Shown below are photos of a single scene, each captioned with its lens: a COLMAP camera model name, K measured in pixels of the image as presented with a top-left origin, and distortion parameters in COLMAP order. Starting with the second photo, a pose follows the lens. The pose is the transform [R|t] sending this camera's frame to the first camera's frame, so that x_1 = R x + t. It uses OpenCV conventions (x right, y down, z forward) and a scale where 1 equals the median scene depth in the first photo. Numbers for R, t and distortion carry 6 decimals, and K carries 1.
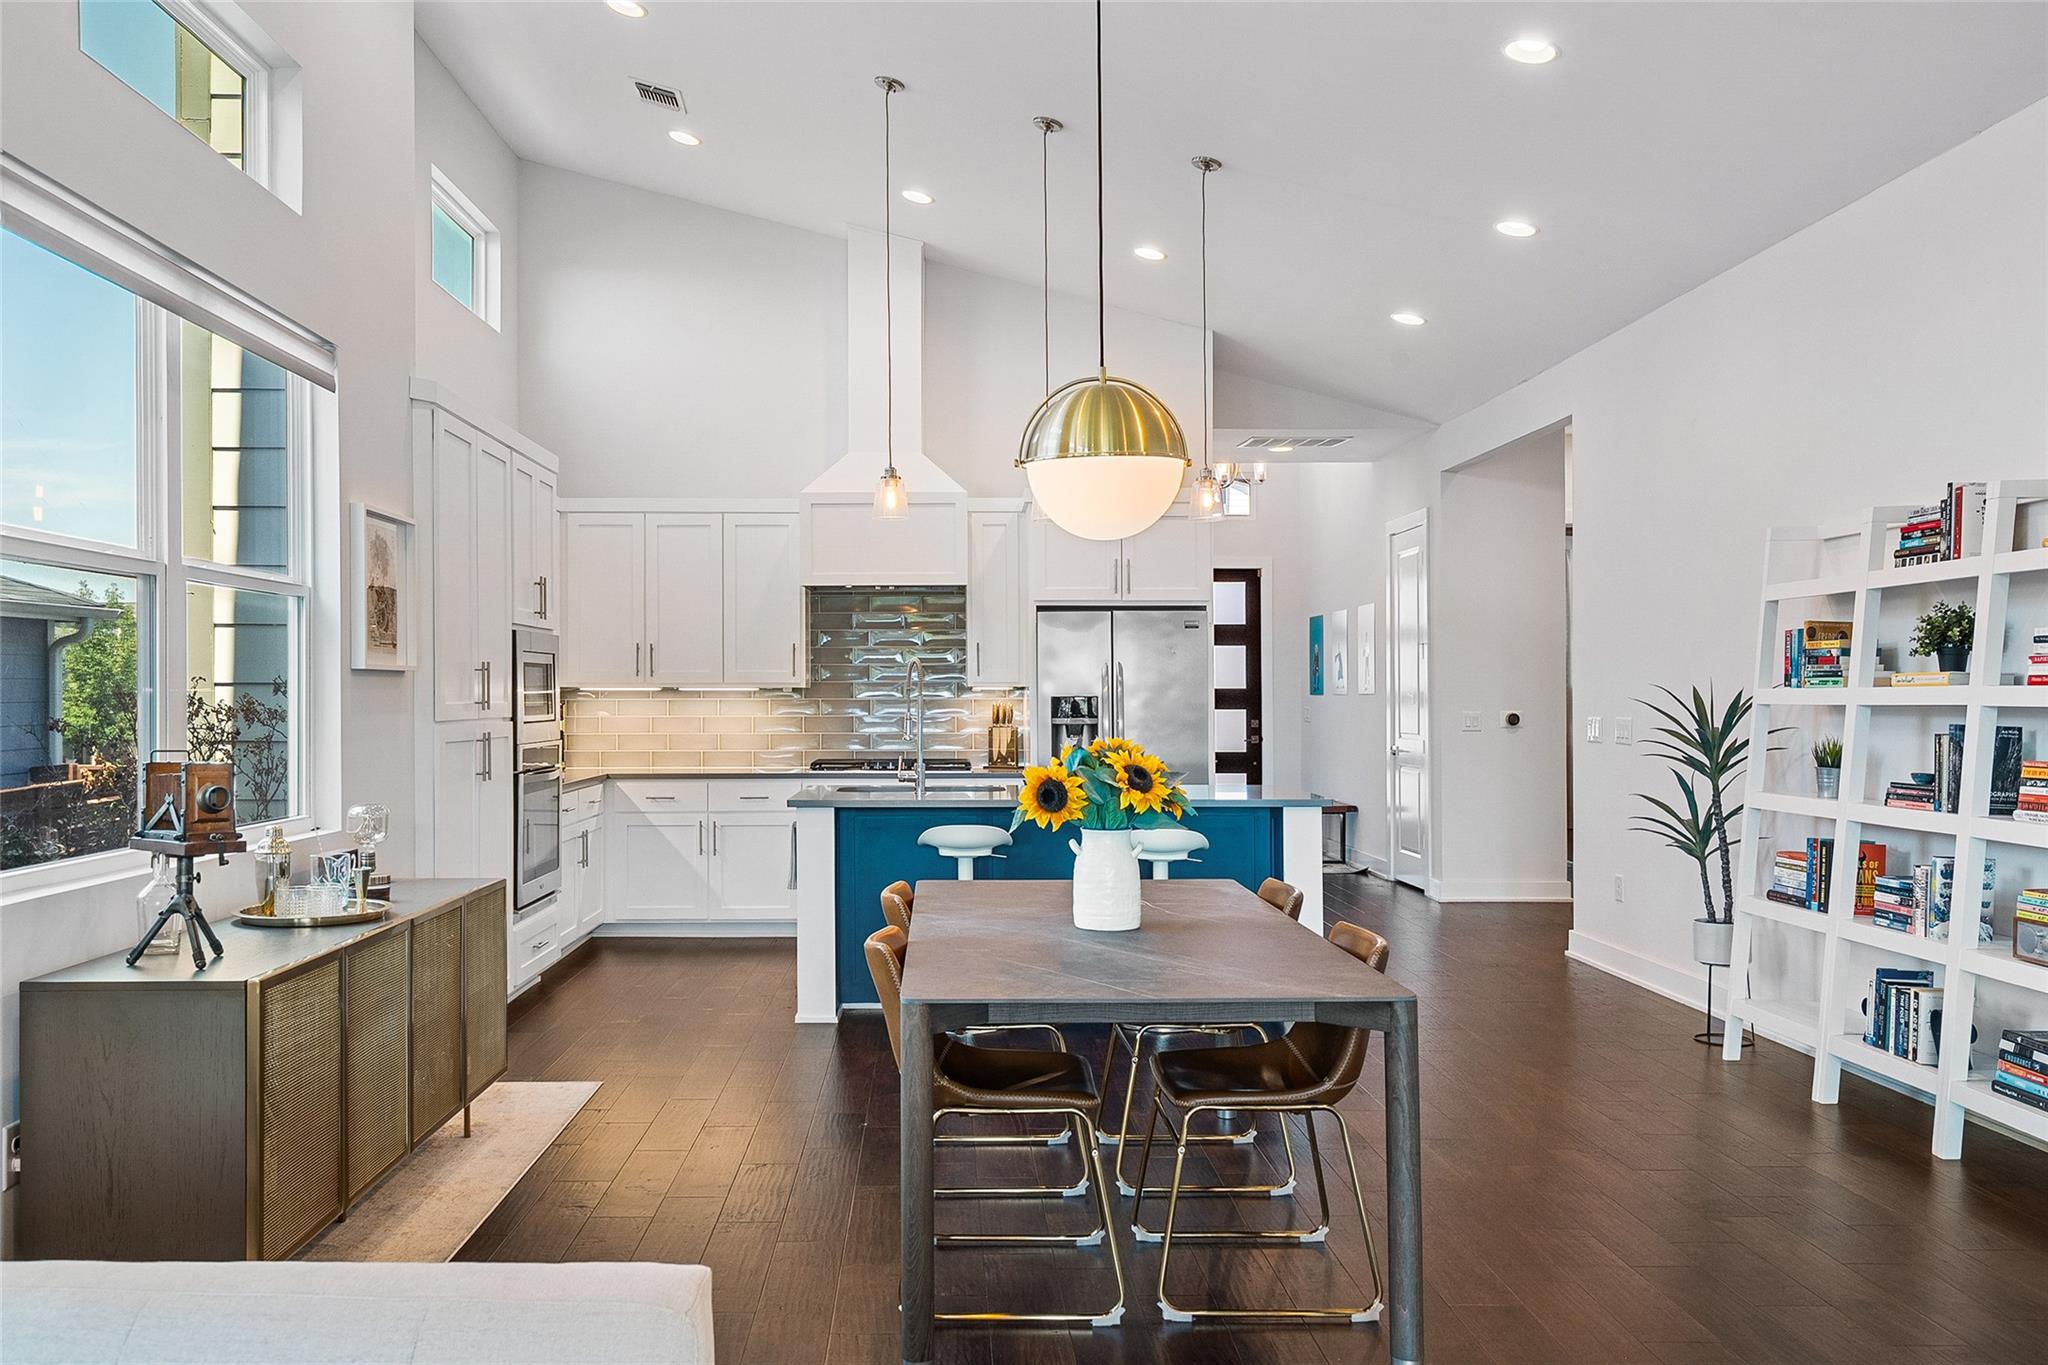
lens RADIAL K [[1632.8, 0, 971.3], [0, 1632.8, 738.1], [0, 0, 1]] dist [0.002645, 0.000359]
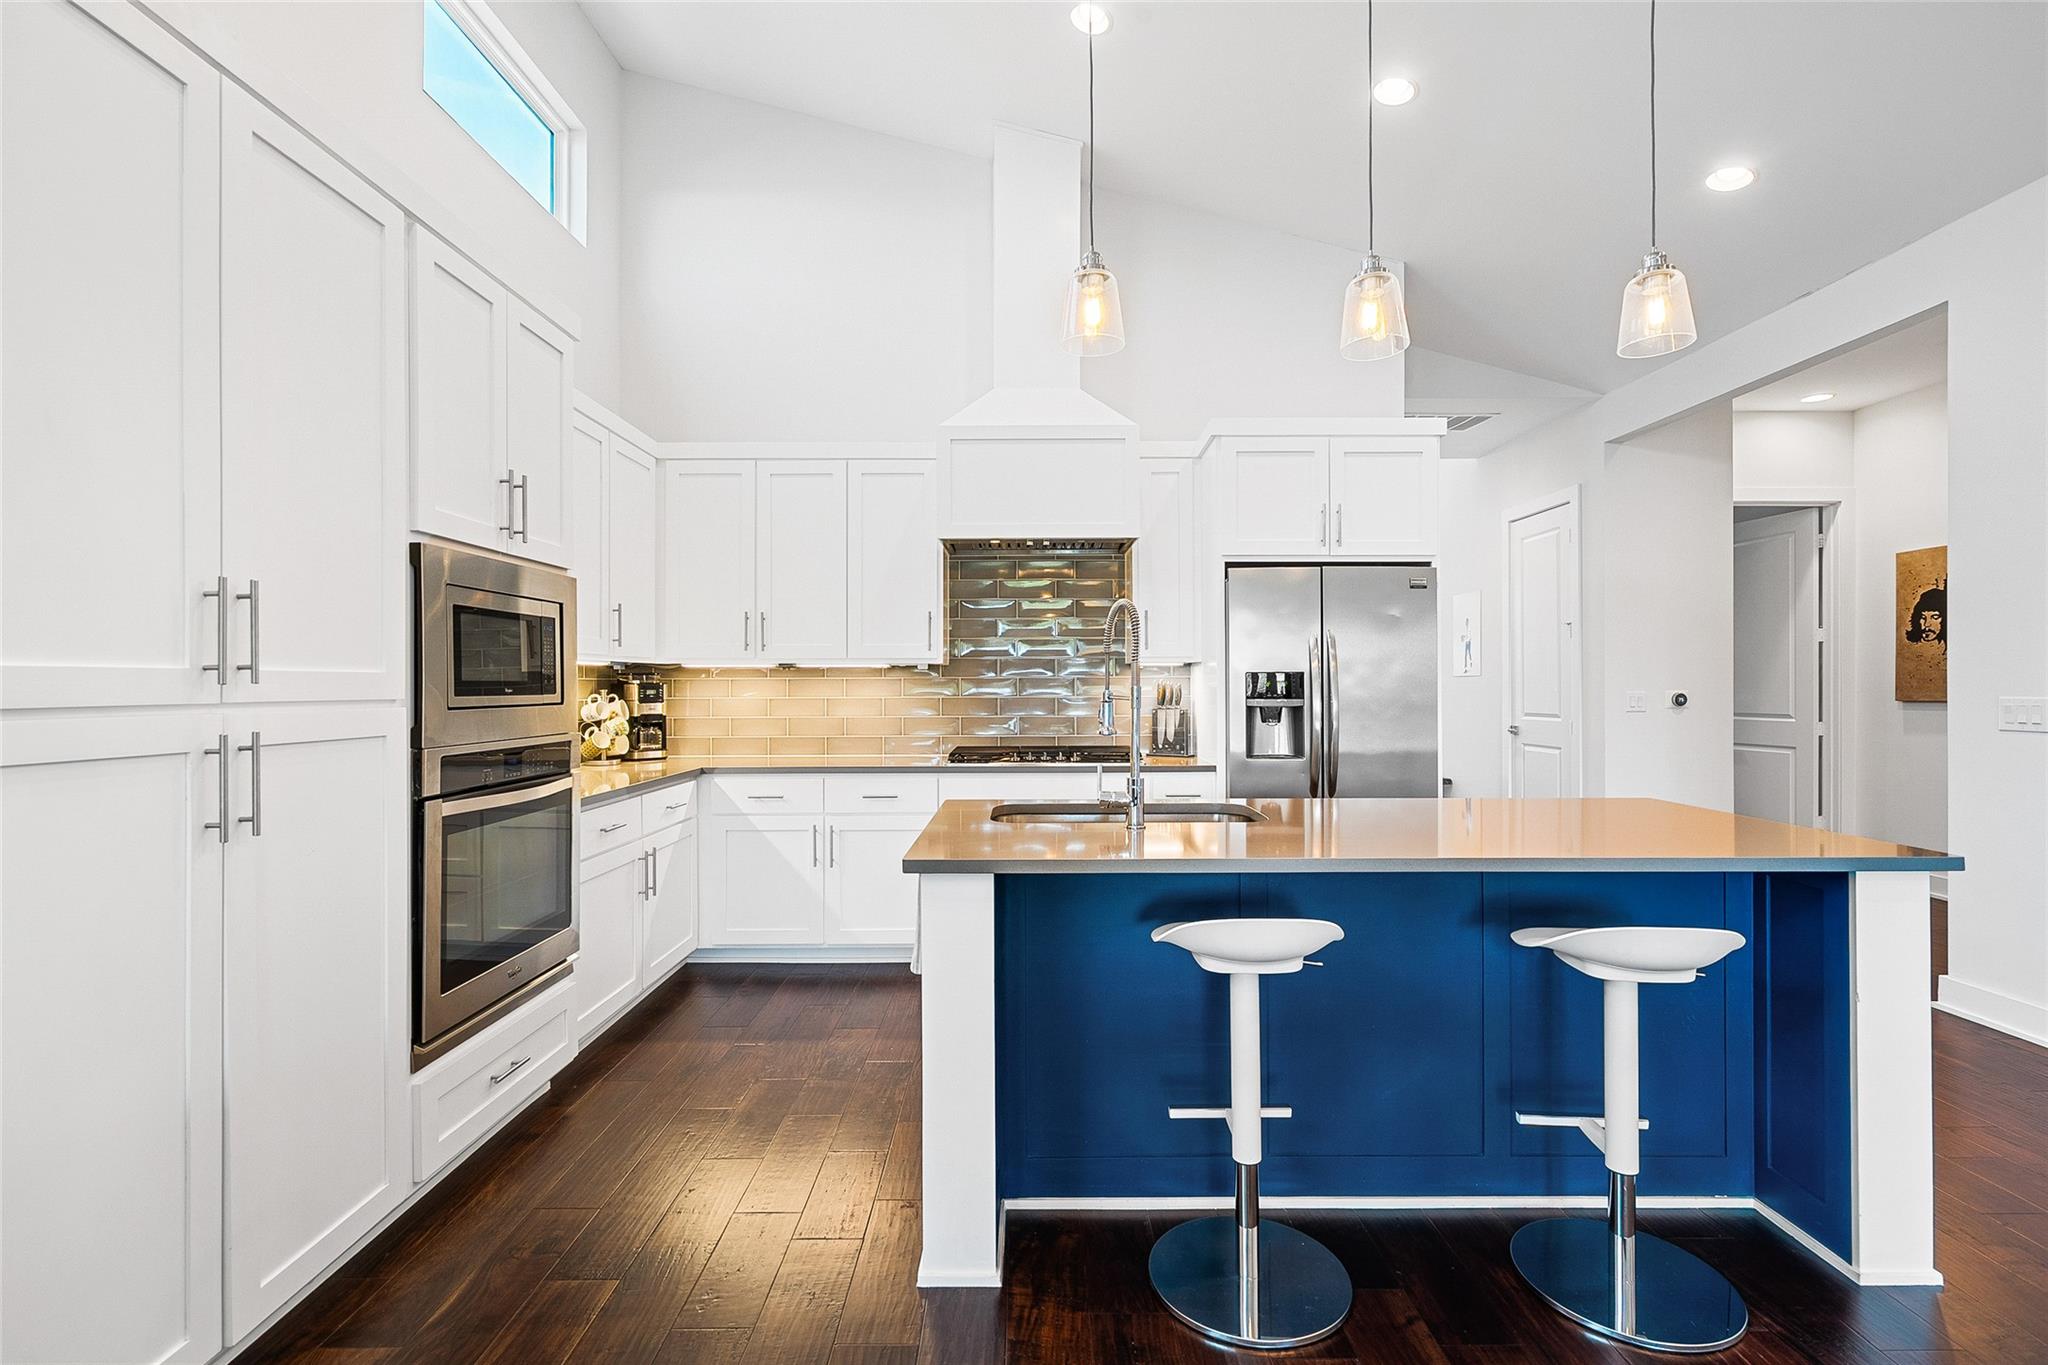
lens RADIAL K [[941.1, 0, 1035.8], [0, 941.1, 683.5], [0, 0, 1]] dist [0.001313, 0.000043]
pose [[0.999971, -0.000359, -0.007598, -0.050679], [0.000161, 0.999663, -0.025952, -0.007753], [0.007604, 0.025950, 0.999634, 0.521786]]
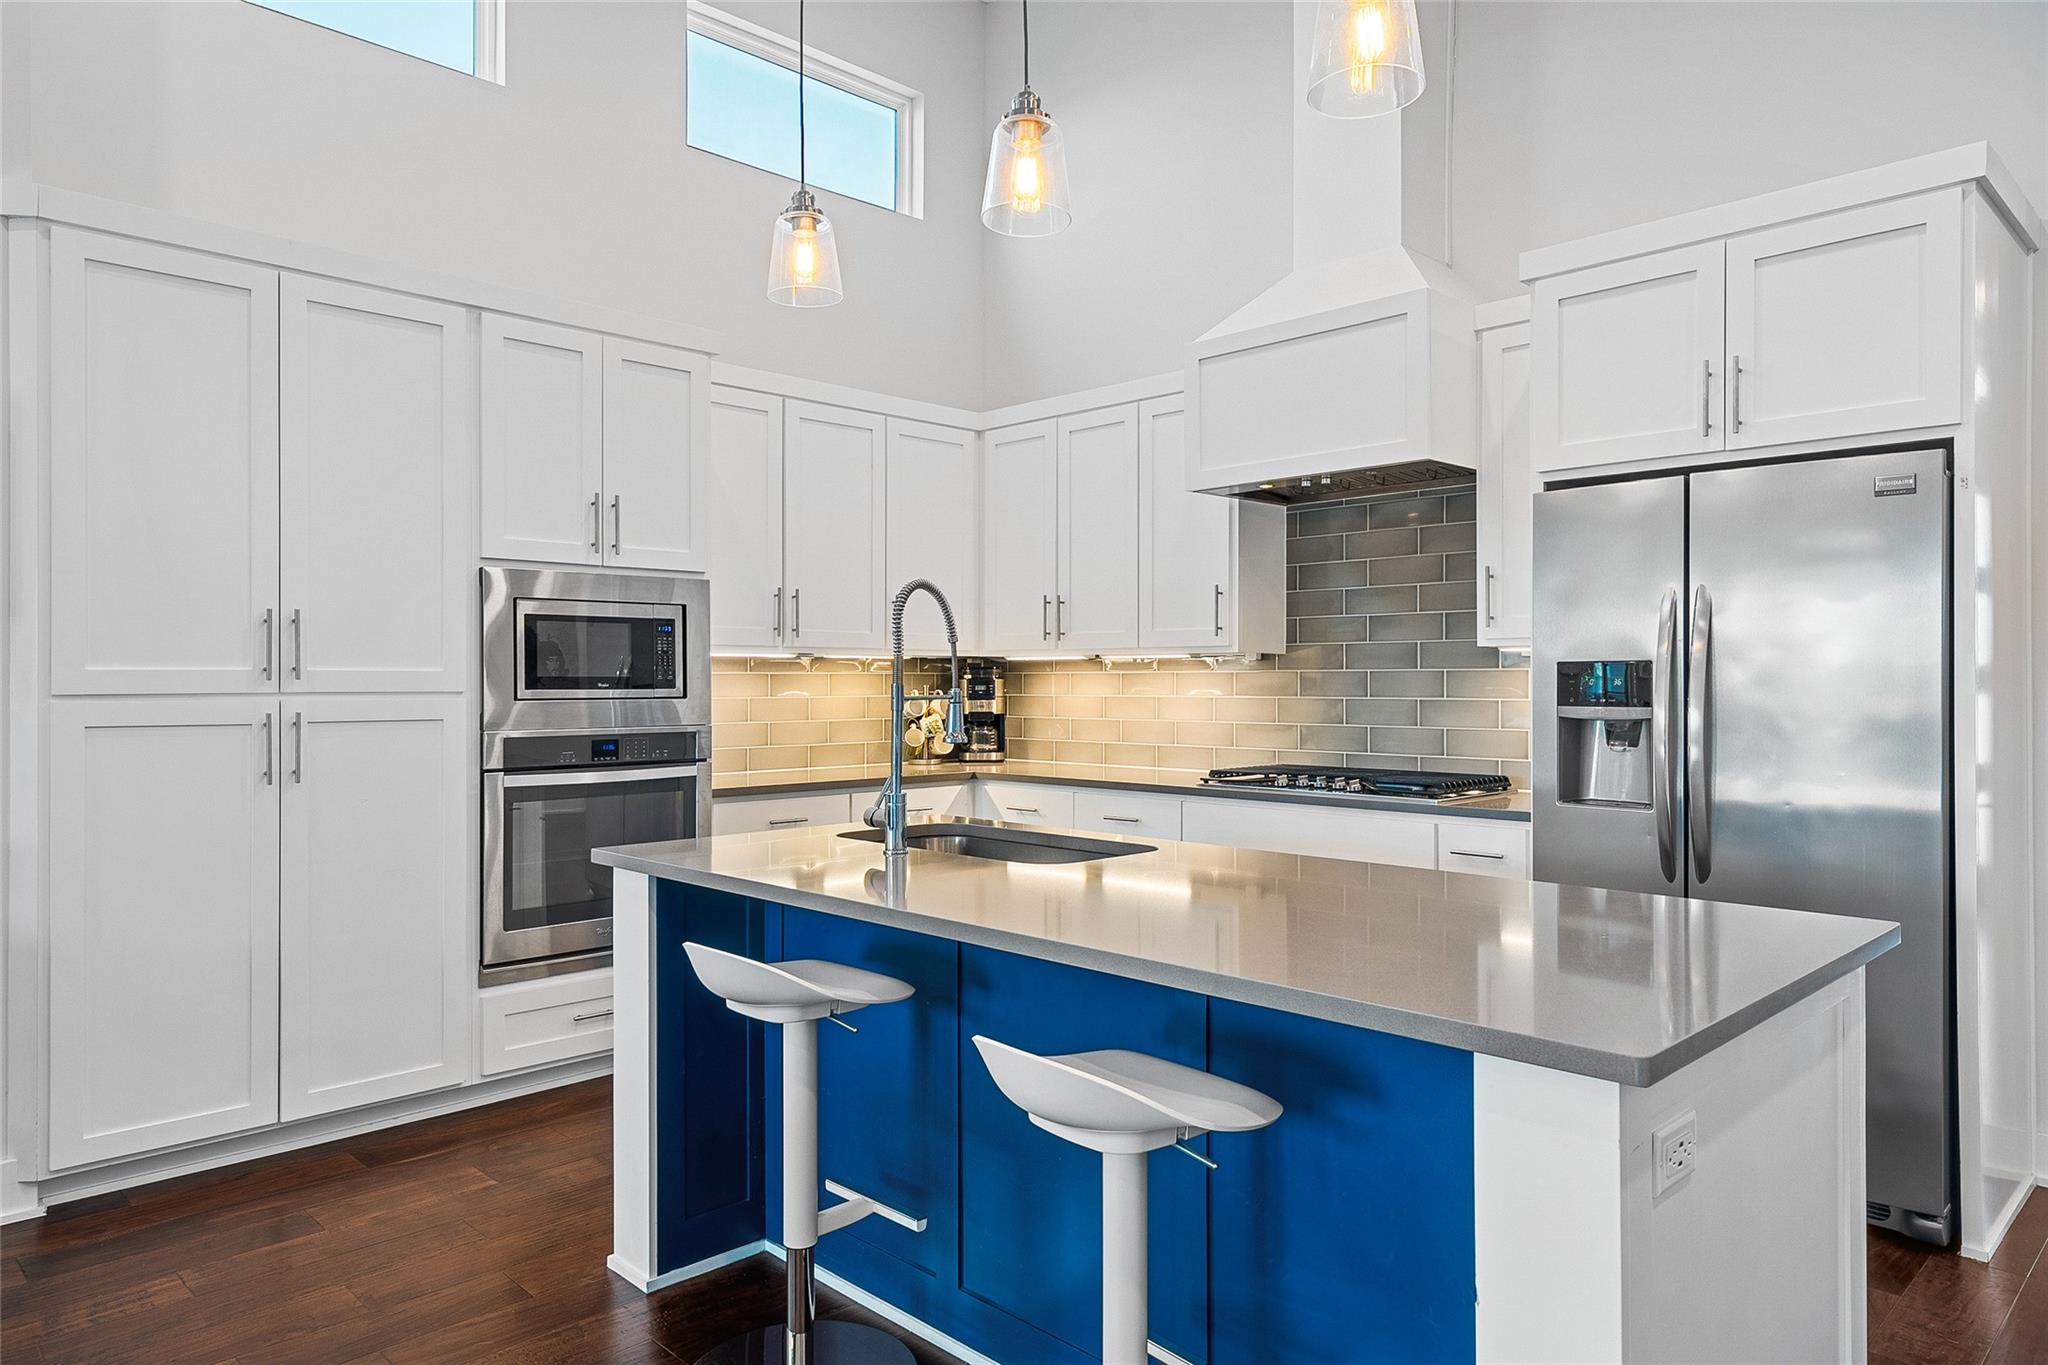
lens RADIAL K [[1320.6, 0, 1024.0], [0, 1320.6, 682.5], [0, 0, 1]] dist [0.016945, -0.000257]
pose [[0.688828, 0.003880, -0.724915, 0.223607], [-0.019435, 0.999725, -0.013117, -0.010854], [0.724664, 0.023125, 0.688714, 0.595836]]
